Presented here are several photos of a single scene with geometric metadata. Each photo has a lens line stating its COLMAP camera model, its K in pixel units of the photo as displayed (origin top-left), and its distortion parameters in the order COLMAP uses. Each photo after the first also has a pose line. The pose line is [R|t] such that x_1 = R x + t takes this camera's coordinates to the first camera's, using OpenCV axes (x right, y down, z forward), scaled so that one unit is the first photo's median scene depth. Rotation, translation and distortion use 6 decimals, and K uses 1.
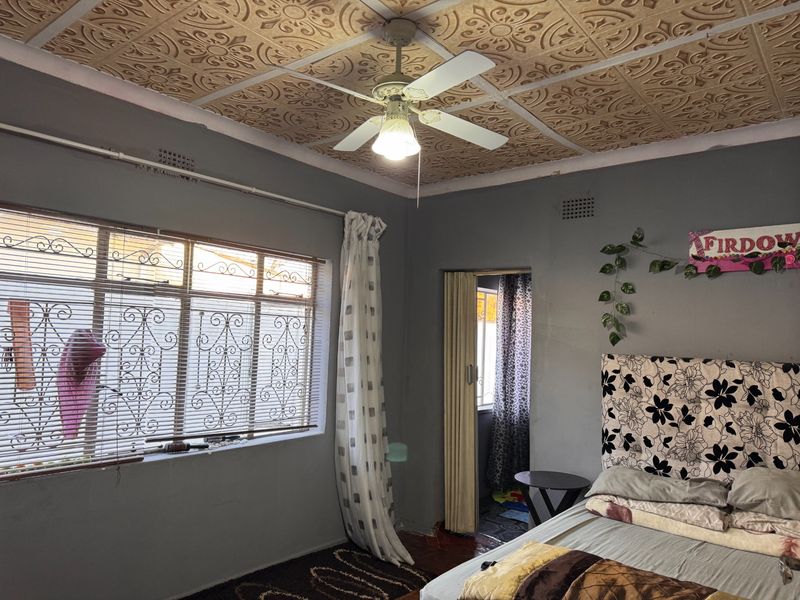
lens RADIAL K [[569.7, 0, 397.2], [0, 569.7, 301.2], [0, 0, 1]] dist [0.084296, -0.094653]
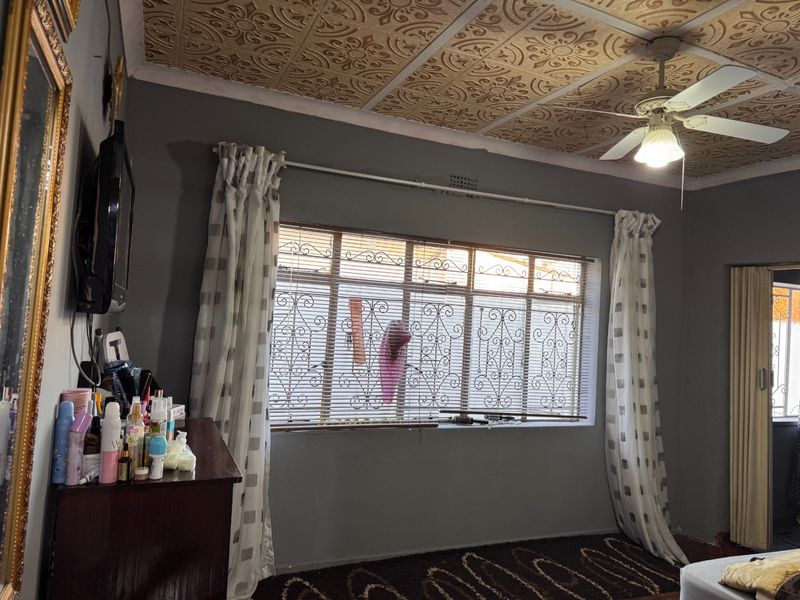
lens RADIAL K [[569.7, 0, 397.2], [0, 569.7, 301.2], [0, 0, 1]] dist [0.084296, -0.094653]
pose [[0.891803, 0.003148, -0.452413, 0.035289], [-0.000187, 0.999978, 0.006590, -0.002581], [0.452424, -0.005792, 0.891784, -0.123975]]
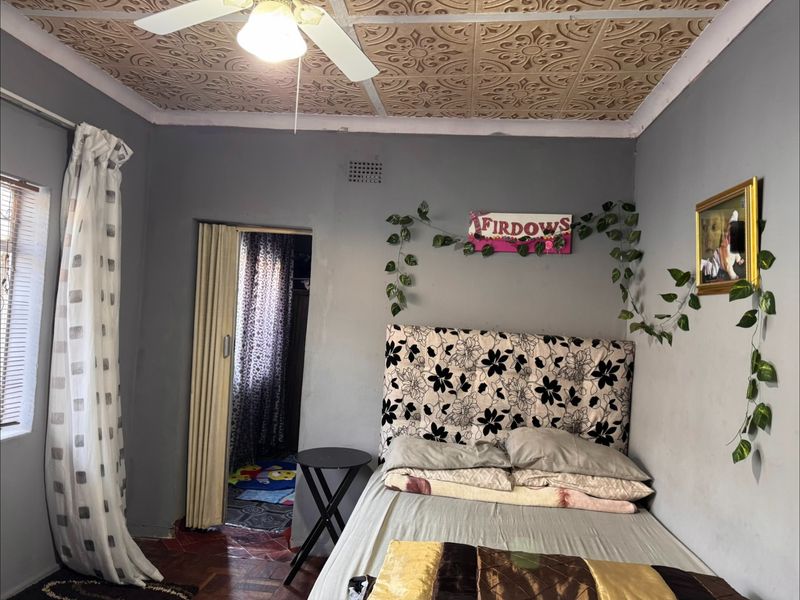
lens RADIAL K [[567.3, 0, 400.0], [0, 567.3, 300.0], [0, 0, 1]] dist [0.112687, -0.138510]
pose [[0.837325, 0.031838, 0.545777, -0.177040], [-0.067292, 0.996714, 0.045095, 0.004855], [-0.542548, -0.074486, 0.836716, 0.197240]]
